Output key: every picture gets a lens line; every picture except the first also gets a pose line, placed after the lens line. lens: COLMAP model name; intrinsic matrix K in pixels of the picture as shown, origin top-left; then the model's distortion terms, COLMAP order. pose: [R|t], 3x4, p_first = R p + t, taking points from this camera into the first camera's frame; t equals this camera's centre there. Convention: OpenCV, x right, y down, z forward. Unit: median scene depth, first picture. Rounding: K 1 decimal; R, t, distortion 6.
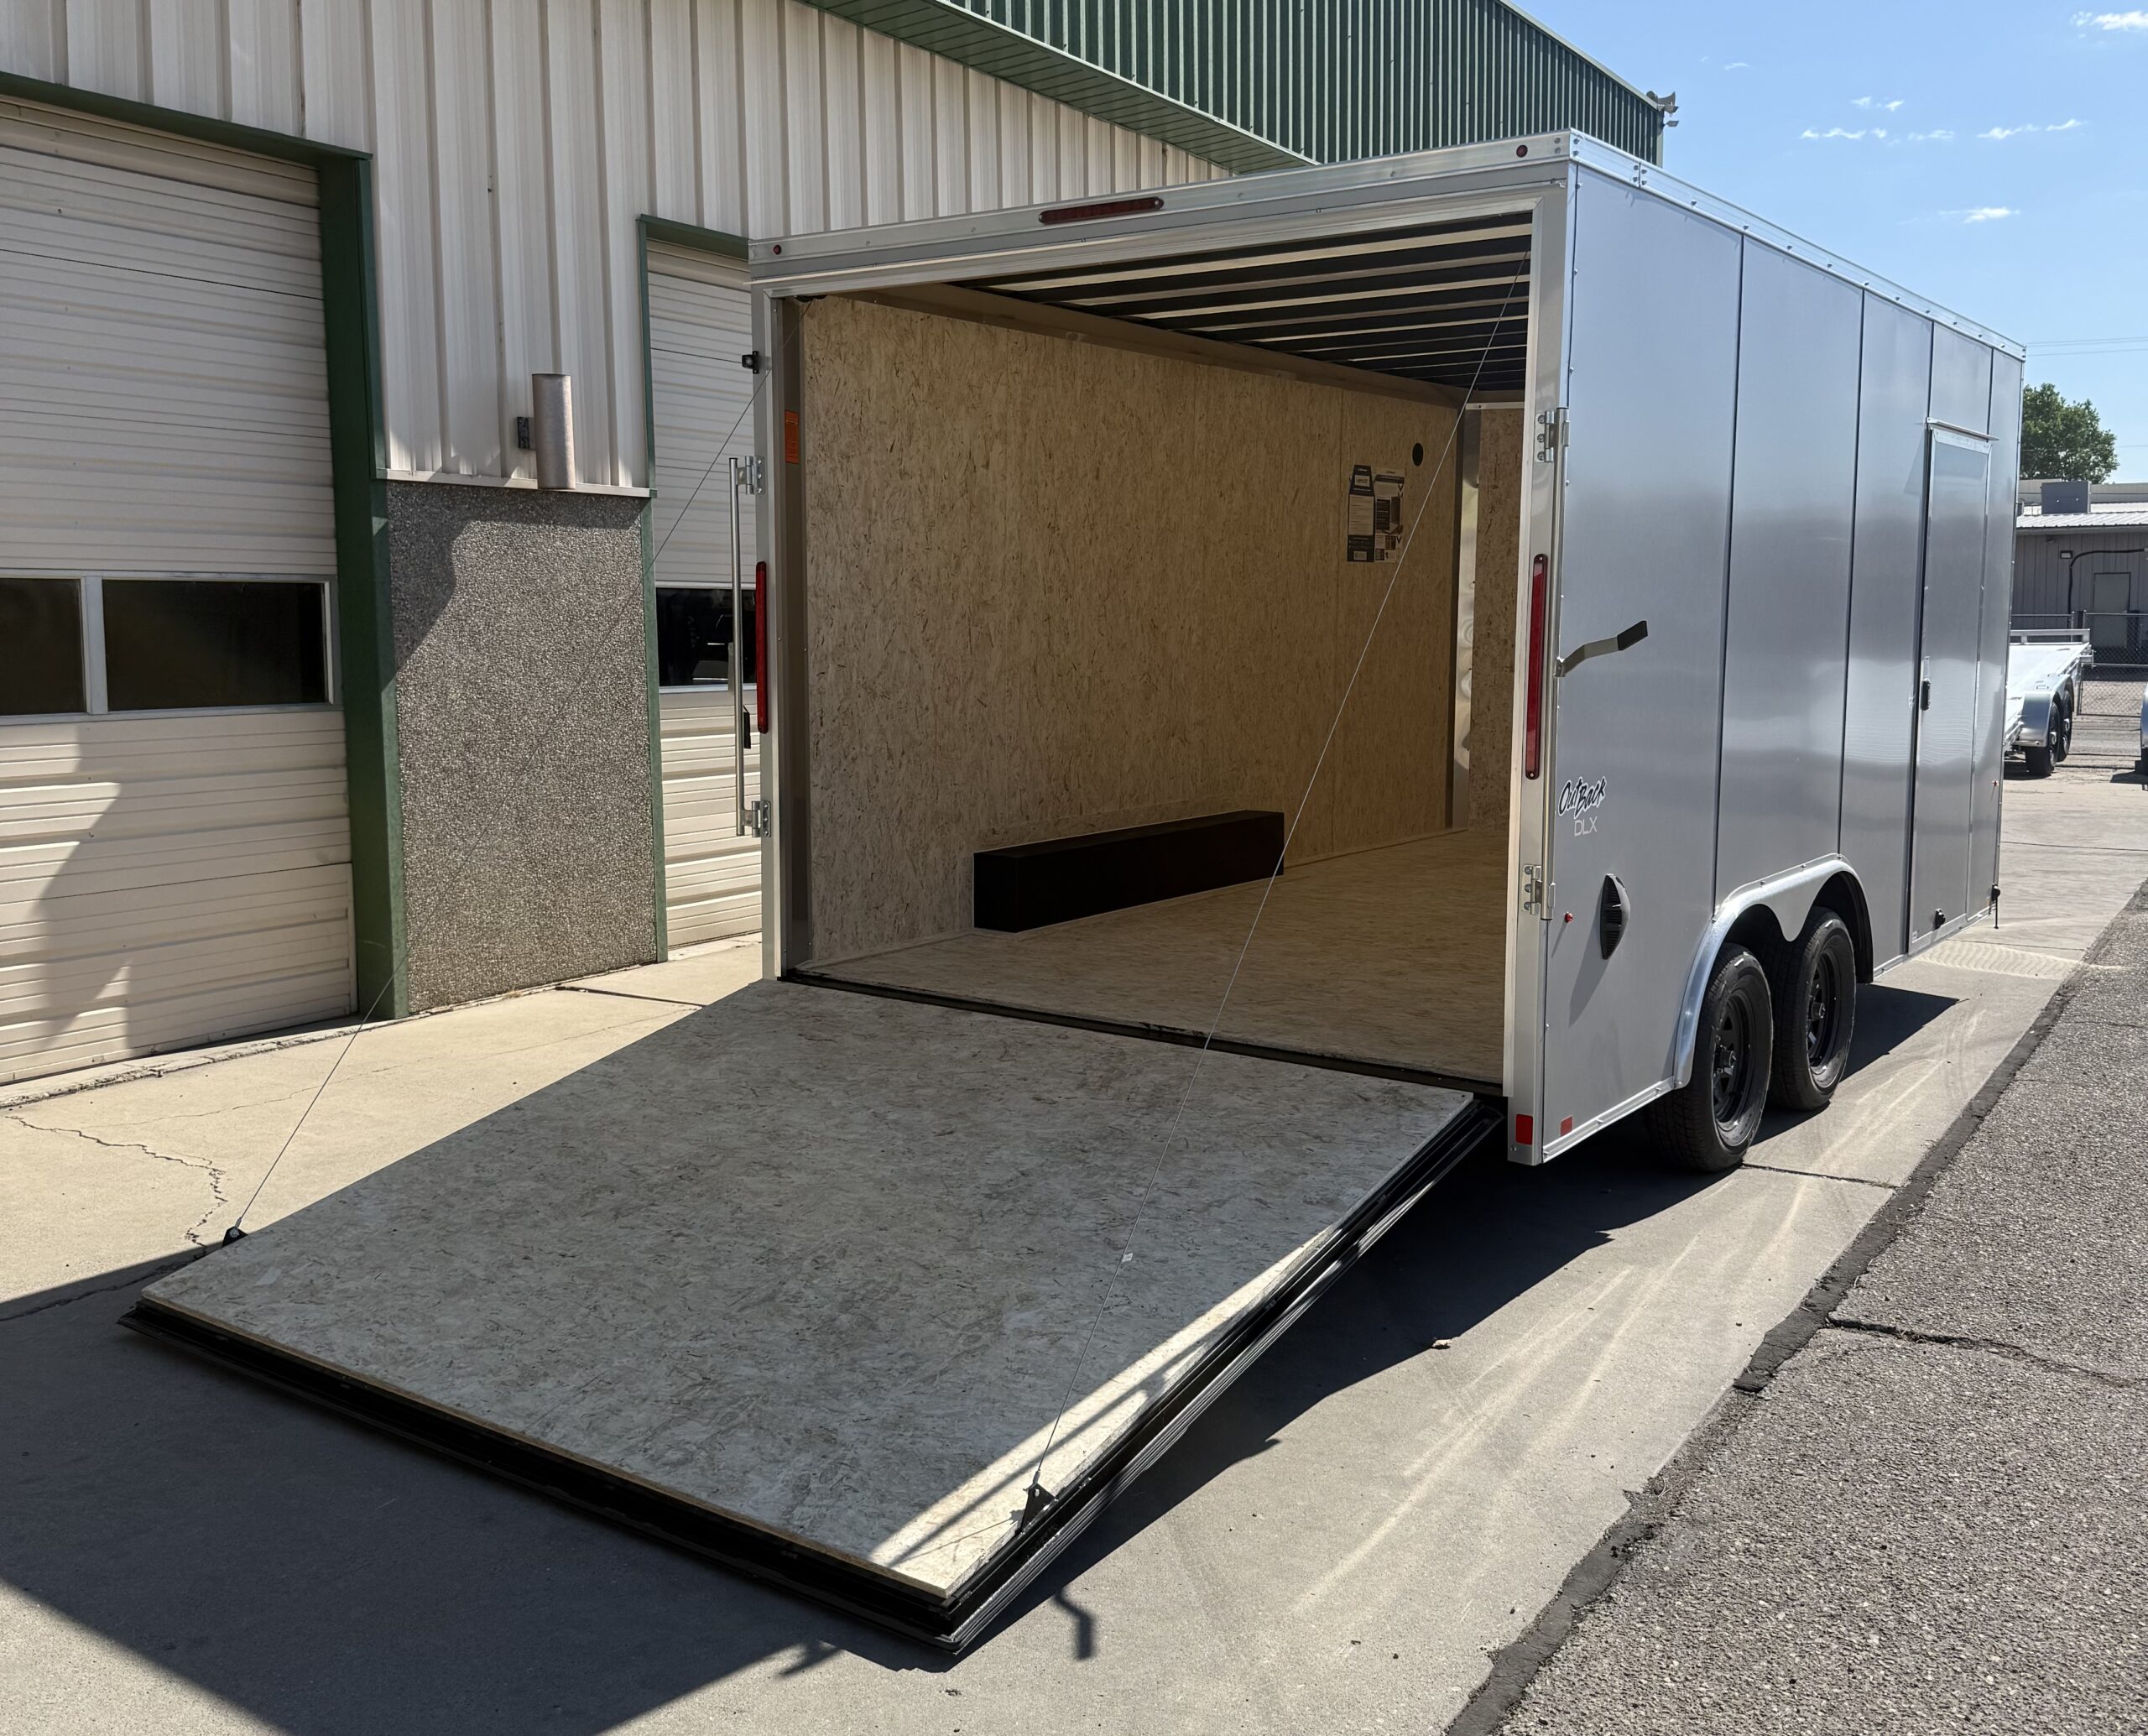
lens RADIAL K [[1860.0, 0, 1071.9], [0, 1860.0, 823.7], [0, 0, 1]] dist [0.152177, -0.313427]
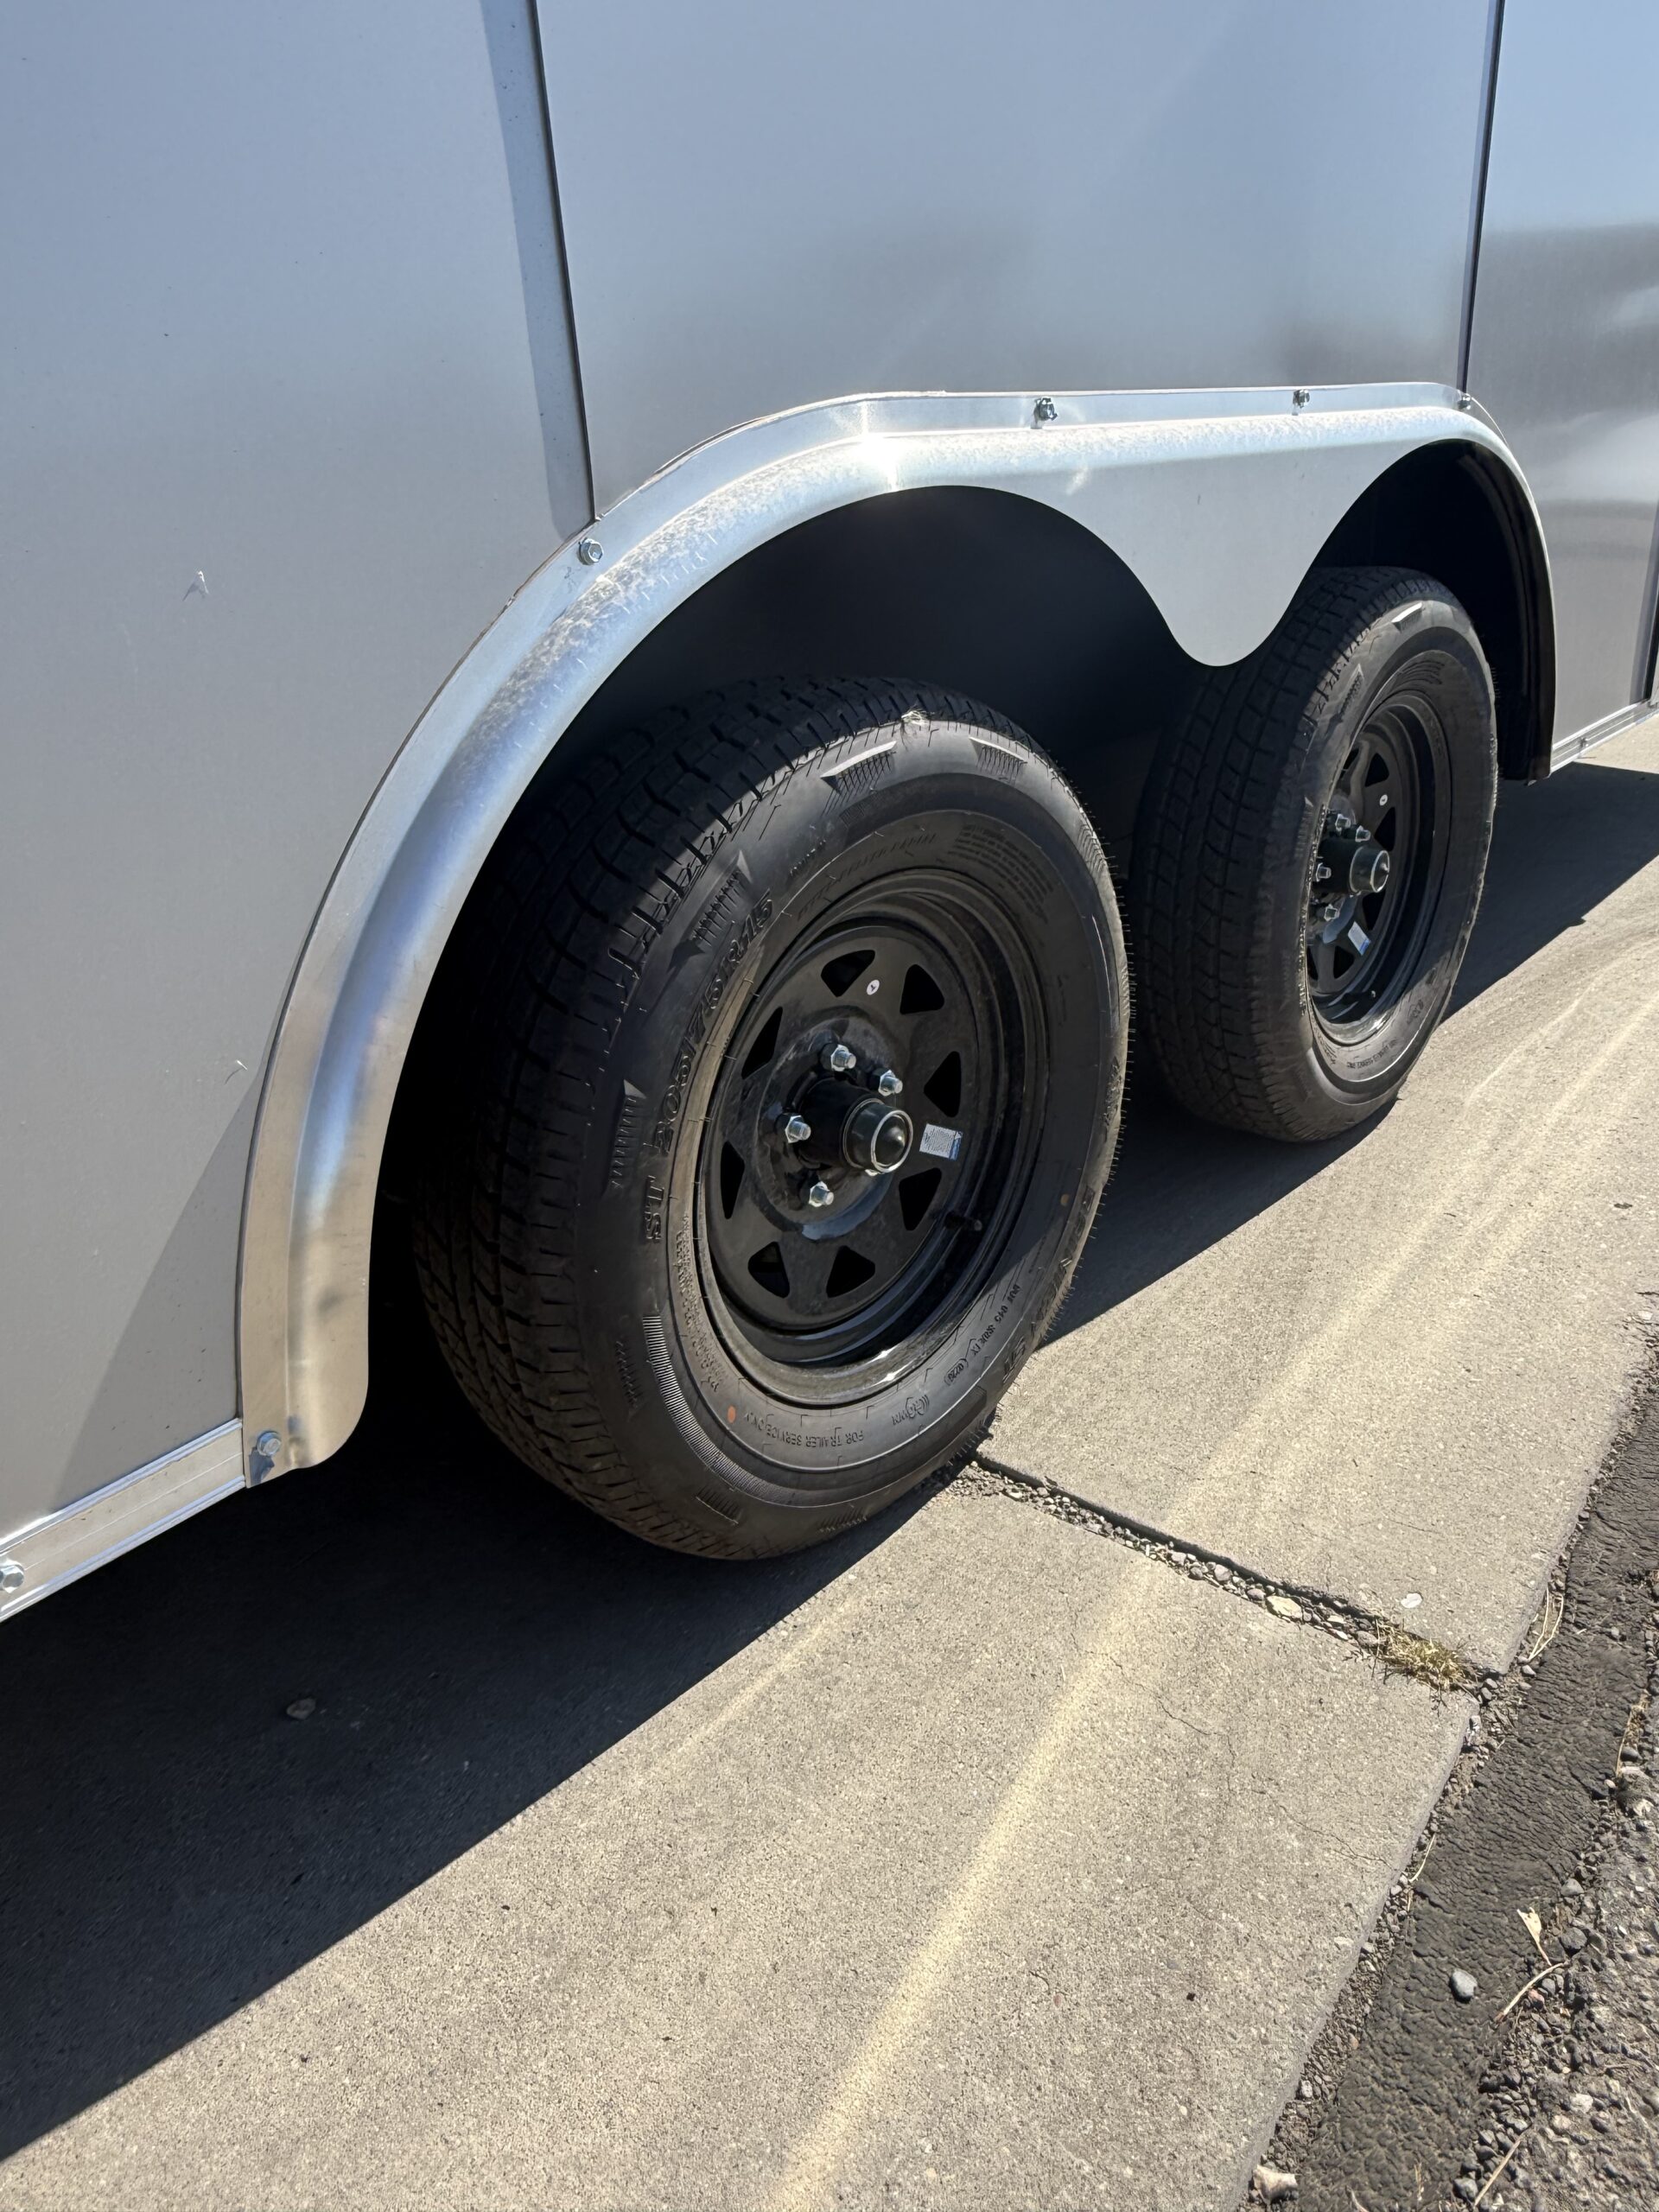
lens RADIAL K [[1419.5, 0, 830.9], [0, 1419.5, 1069.9], [0, 0, 1]] dist [-0.000075, -0.000602]
pose [[0.993935, -0.024043, -0.107308, 0.267782], [0.053888, 0.957102, 0.284696, 0.043844], [0.095860, -0.288752, 0.952593, 0.602364]]
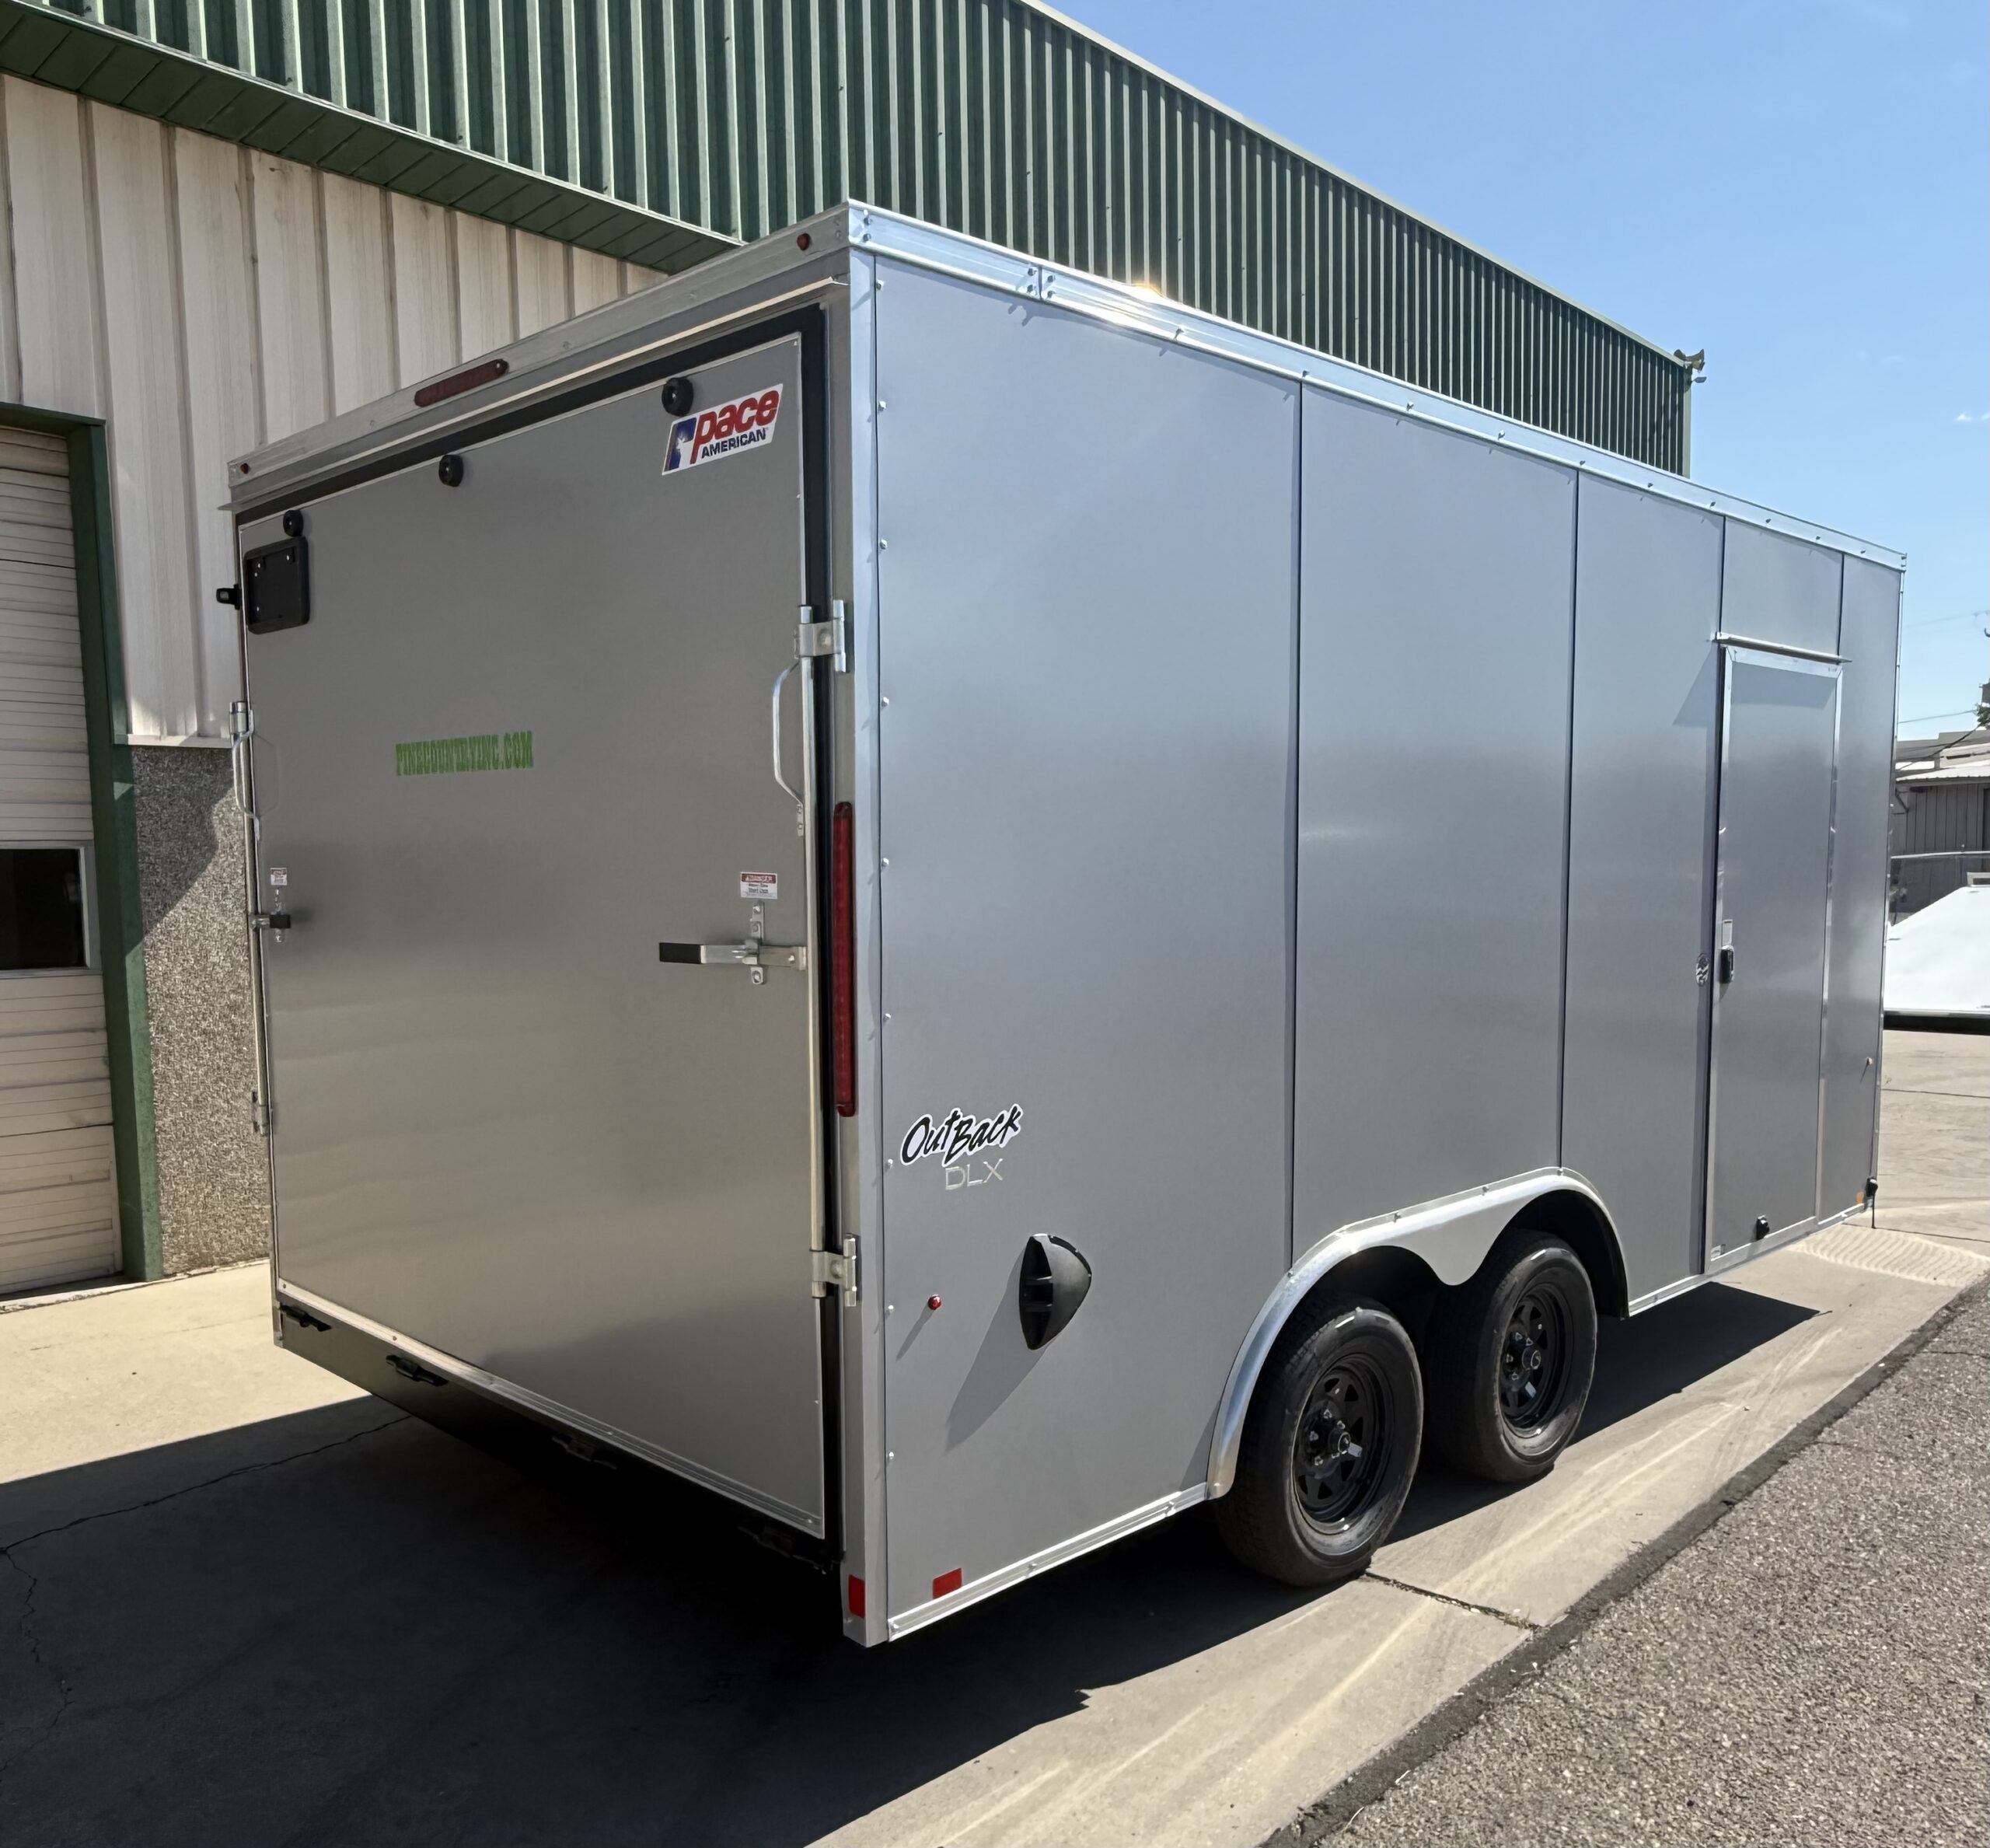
lens RADIAL K [[1611.1, 0, 999.3], [0, 1611.1, 1034.2], [0, 0, 1]] dist [-0.003270, -0.000485]
pose [[0.987703, 0.008699, -0.156102, 0.229848], [-0.009141, 0.999956, -0.002114, -0.031410], [0.156077, 0.003515, 0.987739, 0.232718]]
